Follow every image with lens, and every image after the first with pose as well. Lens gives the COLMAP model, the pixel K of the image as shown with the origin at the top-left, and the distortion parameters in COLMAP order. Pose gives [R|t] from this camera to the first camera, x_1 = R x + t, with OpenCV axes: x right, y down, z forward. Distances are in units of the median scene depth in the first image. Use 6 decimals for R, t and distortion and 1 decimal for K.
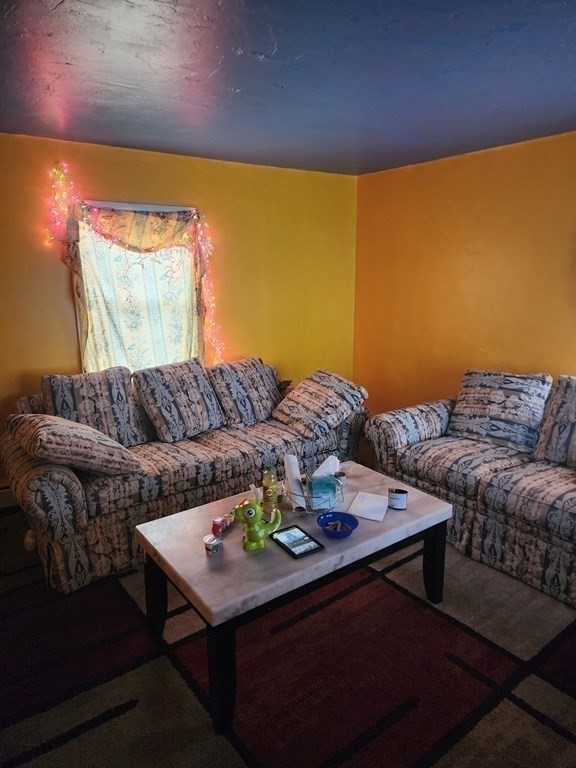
lens RADIAL K [[512.7, 0, 284.2], [0, 512.7, 380.1], [0, 0, 1]] dist [0.066494, -0.062903]
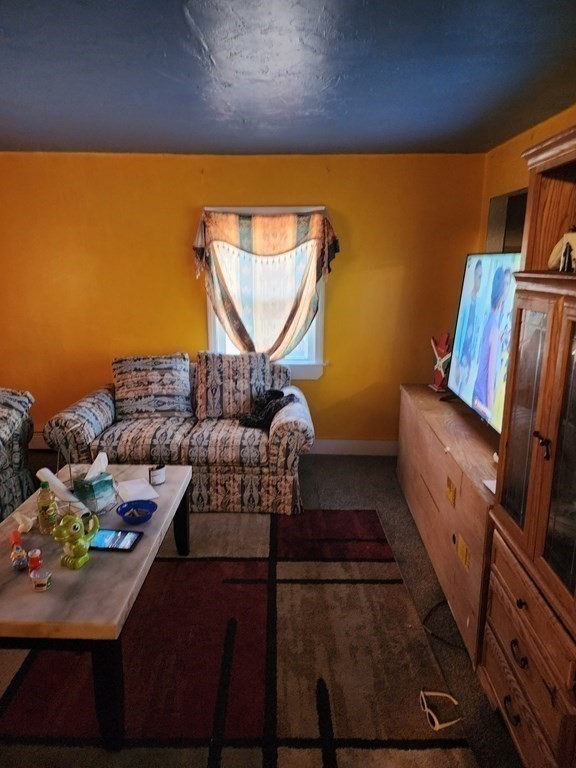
lens RADIAL K [[512.7, 0, 283.6], [0, 512.7, 382.7], [0, 0, 1]] dist [0.066494, -0.062903]
pose [[0.601838, -0.168615, 0.780615, -0.339162], [0.159671, 0.983127, 0.089255, -0.012412], [-0.782493, 0.070924, 0.618606, 0.077984]]
